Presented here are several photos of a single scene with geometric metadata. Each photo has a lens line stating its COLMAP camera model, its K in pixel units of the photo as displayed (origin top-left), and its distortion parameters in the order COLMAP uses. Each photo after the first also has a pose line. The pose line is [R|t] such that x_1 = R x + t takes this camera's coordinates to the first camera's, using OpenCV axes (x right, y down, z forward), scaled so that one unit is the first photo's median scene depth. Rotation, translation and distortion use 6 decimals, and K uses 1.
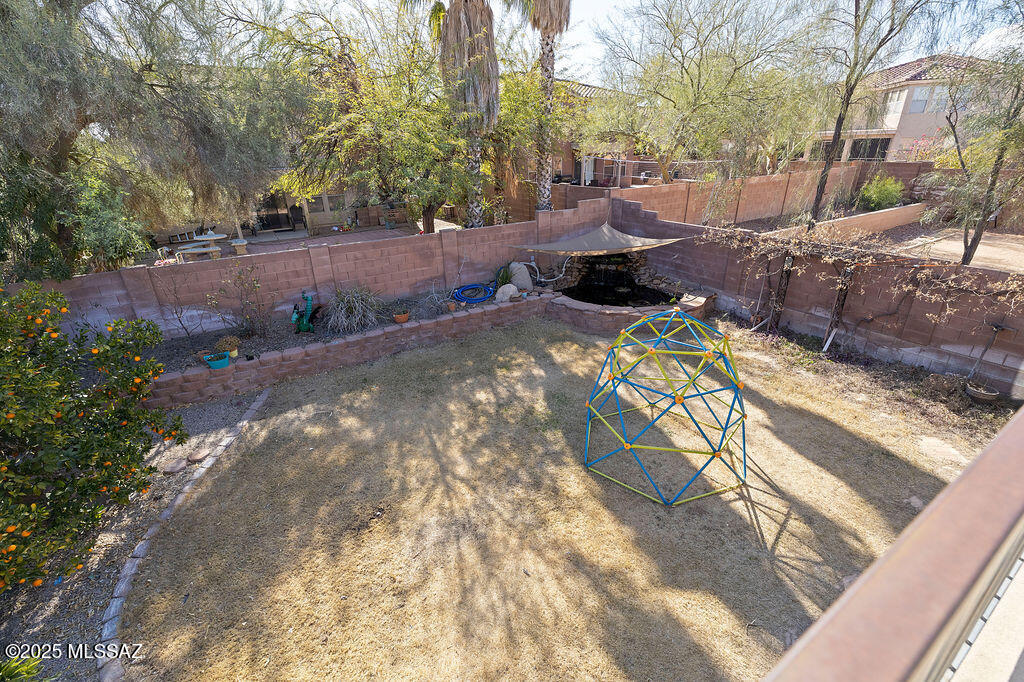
lens RADIAL K [[442.5, 0, 515.2], [0, 442.5, 336.8], [0, 0, 1]] dist [0.001017, 0.000023]
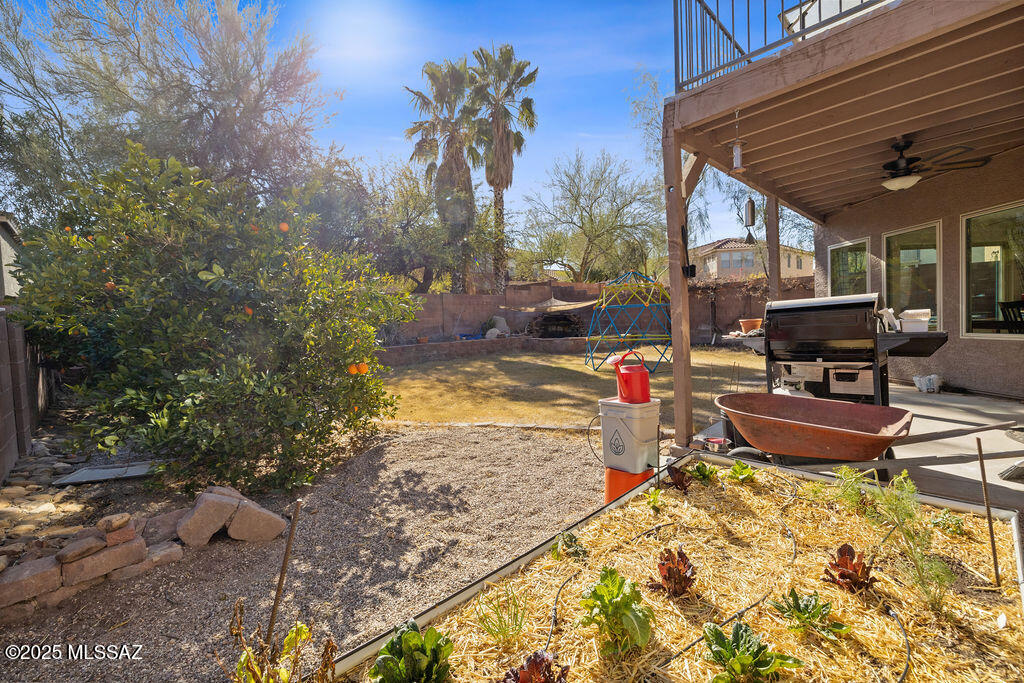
lens RADIAL K [[433.1, 0, 512.1], [0, 433.1, 329.8], [0, 0, 1]] dist [0.000020, -0.000141]
pose [[0.976503, -0.022427, 0.214333, -0.364295], [0.106663, 0.914502, -0.390267, 0.600902], [-0.187256, 0.403959, 0.895406, -0.258995]]
